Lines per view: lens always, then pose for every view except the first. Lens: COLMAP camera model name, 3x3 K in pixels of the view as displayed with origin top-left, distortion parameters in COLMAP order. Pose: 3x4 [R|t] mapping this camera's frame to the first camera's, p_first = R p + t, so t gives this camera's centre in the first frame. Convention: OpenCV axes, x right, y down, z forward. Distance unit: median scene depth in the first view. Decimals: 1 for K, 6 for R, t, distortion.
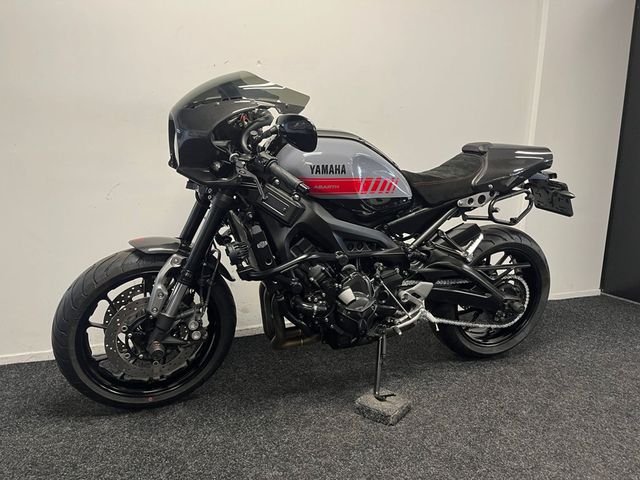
lens RADIAL K [[486.4, 0, 322.2], [0, 486.4, 239.7], [0, 0, 1]] dist [0.072727, -0.093882]
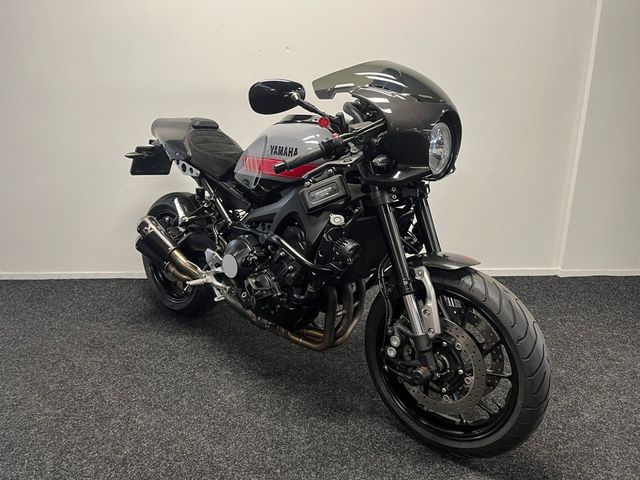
lens RADIAL K [[486.4, 0, 320.3], [0, 486.4, 237.4], [0, 0, 1]] dist [0.072727, -0.093882]
pose [[0.935569, 0.076621, -0.344732, 0.494475], [-0.042363, 0.993480, 0.105844, -0.051936], [0.350594, -0.084420, 0.932715, -0.139336]]
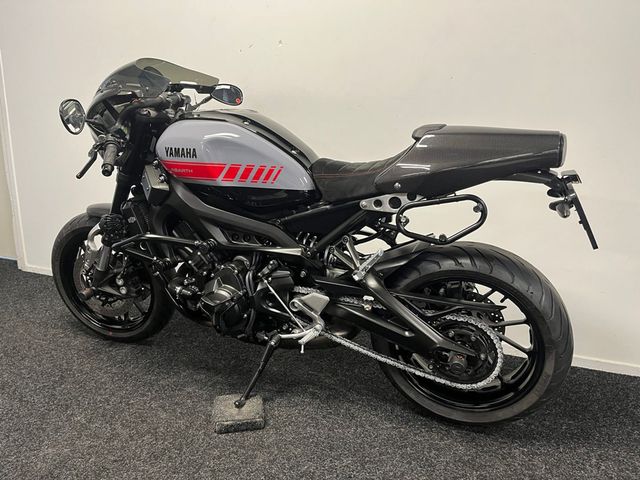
lens RADIAL K [[486.4, 0, 320.3], [0, 486.4, 236.5], [0, 0, 1]] dist [0.072727, -0.093882]
pose [[0.738654, 0.151428, -0.656856, 0.819130], [-0.128122, 0.988217, 0.083741, -0.088288], [0.661797, 0.022302, 0.749352, 0.416953]]
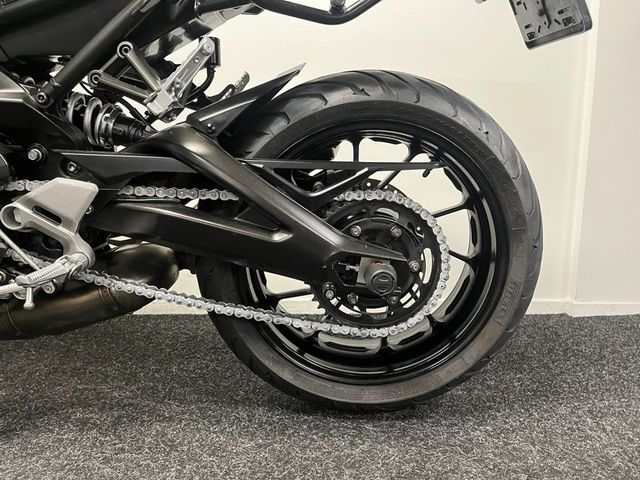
lens RADIAL K [[486.4, 0, 323.3], [0, 486.4, 234.6], [0, 0, 1]] dist [0.072727, -0.093882]
pose [[0.941409, 0.032270, -0.335720, 0.570468], [-0.049691, 0.997820, -0.043428, 0.148873], [0.333587, 0.057566, 0.940960, 0.788573]]
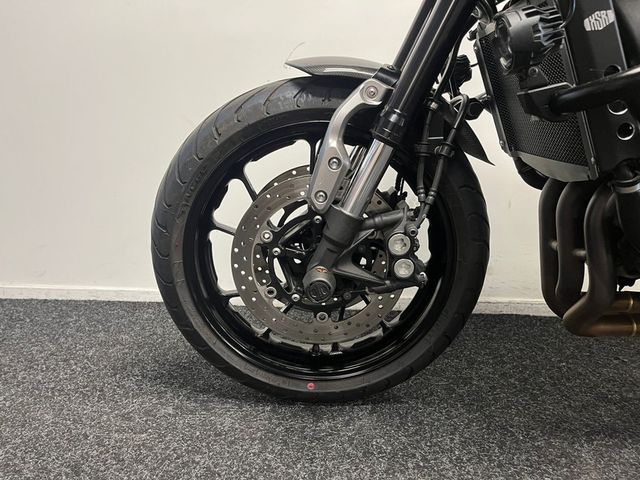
lens RADIAL K [[486.4, 0, 320.5], [0, 486.4, 238.3], [0, 0, 1]] dist [0.072727, -0.093882]
pose [[0.906480, 0.065165, -0.417190, -0.133824], [-0.069933, 0.997544, 0.003865, 0.165861], [0.416417, 0.025672, 0.908811, 0.530299]]
